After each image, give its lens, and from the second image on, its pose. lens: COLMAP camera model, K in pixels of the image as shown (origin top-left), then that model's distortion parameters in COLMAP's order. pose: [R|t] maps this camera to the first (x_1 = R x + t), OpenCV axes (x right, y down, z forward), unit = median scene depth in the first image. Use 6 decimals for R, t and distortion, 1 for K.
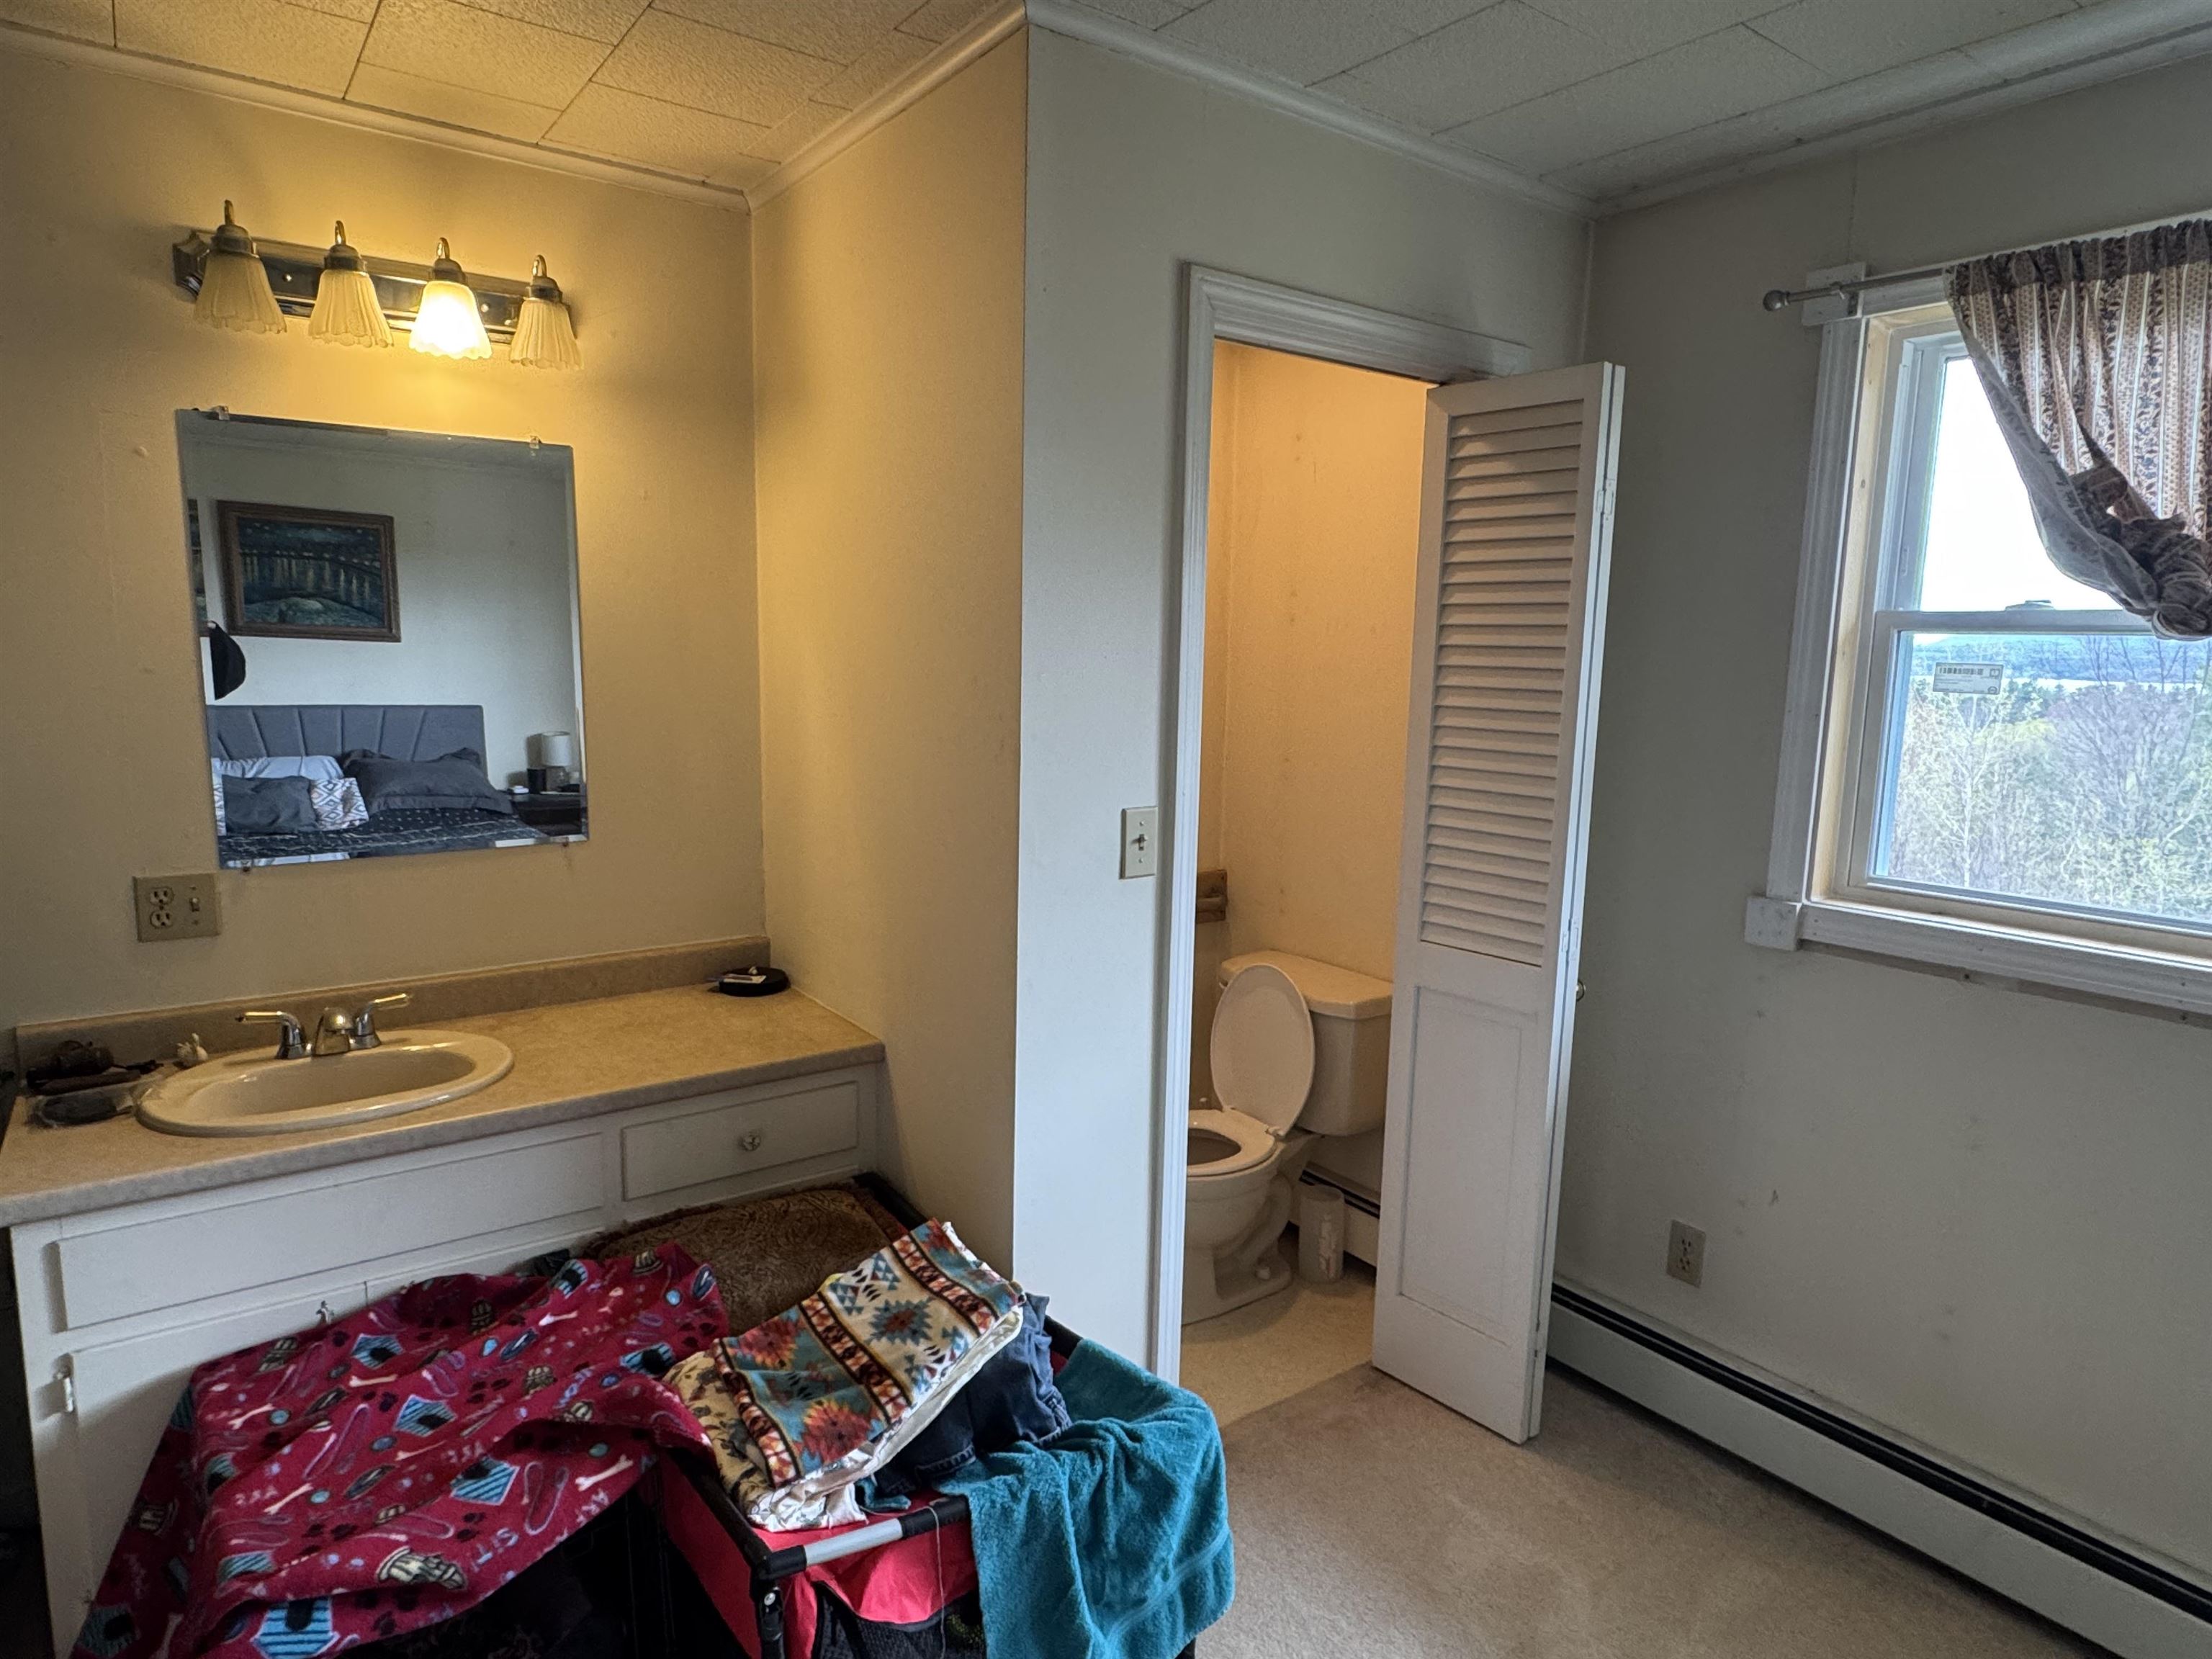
lens RADIAL K [[1281.1, 0, 1106.0], [0, 1281.1, 829.5], [0, 0, 1]] dist [0.000913, -0.000206]
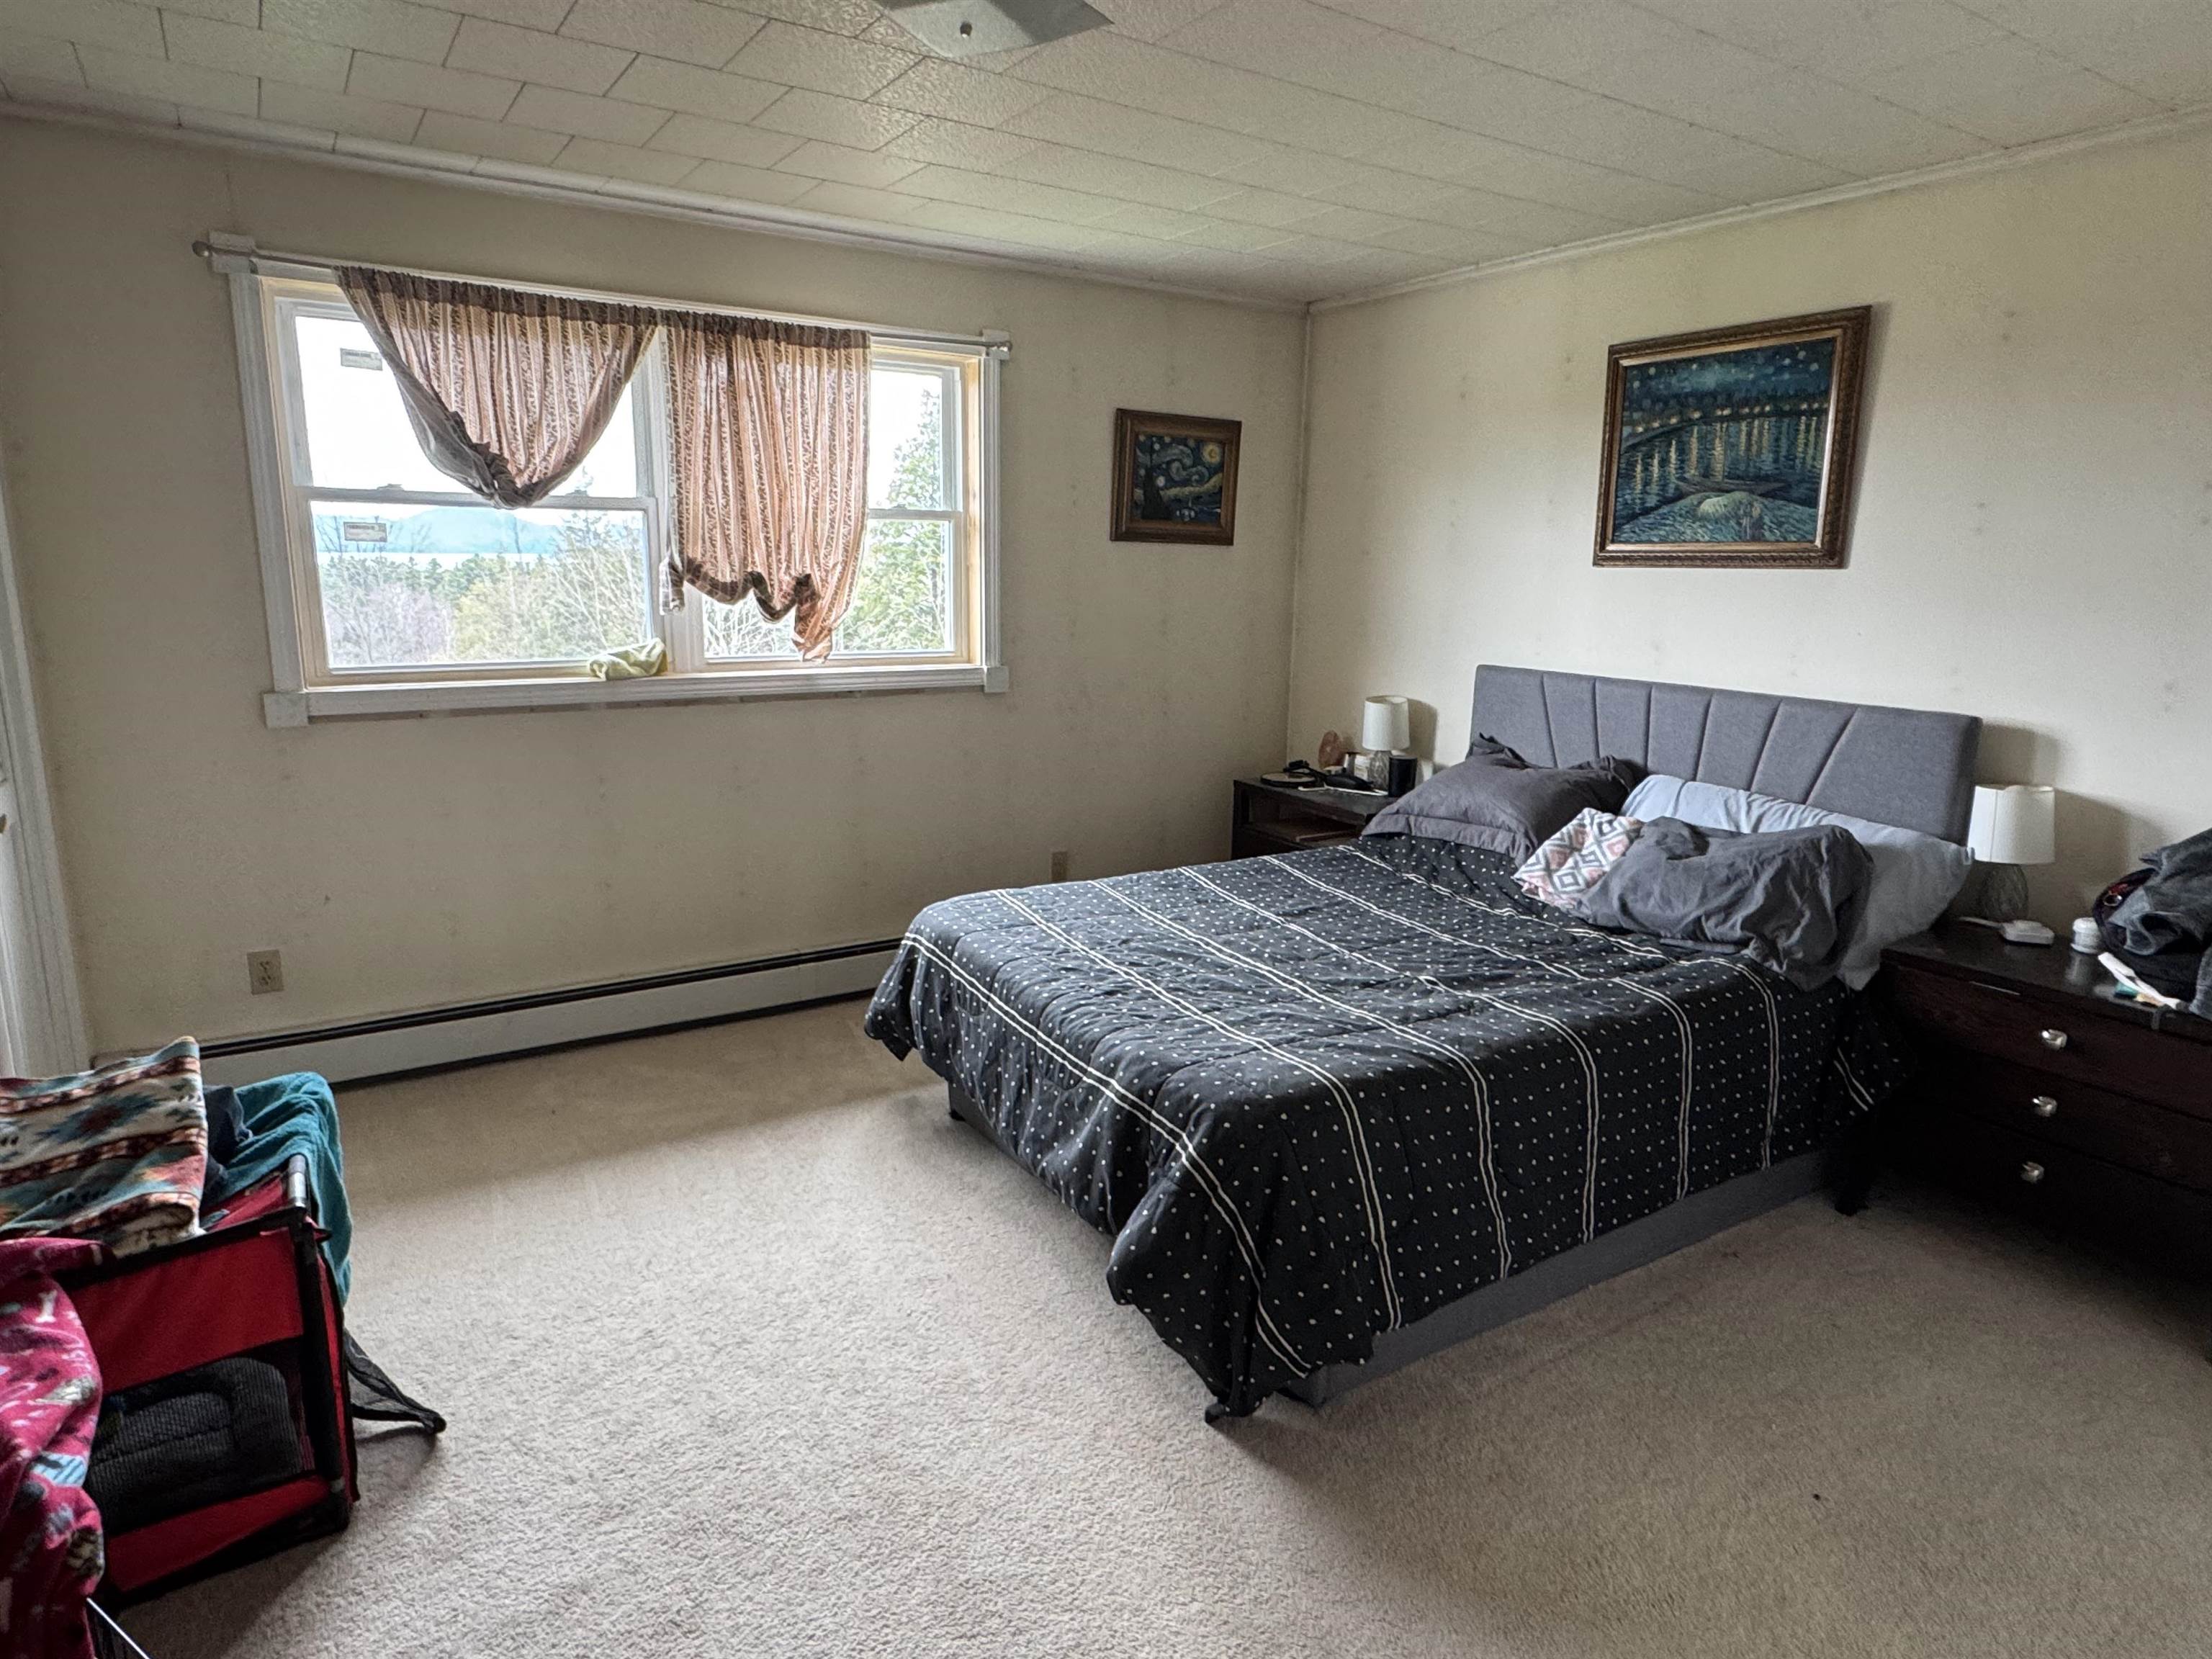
lens RADIAL K [[1315.2, 0, 1106.0], [0, 1315.2, 829.5], [0, 0, 1]] dist [0.000434, -0.000124]
pose [[0.042852, -0.220668, 0.974407, -1.014506], [0.128276, 0.968446, 0.213676, 0.008741], [-0.990812, 0.115837, 0.069806, 0.026168]]
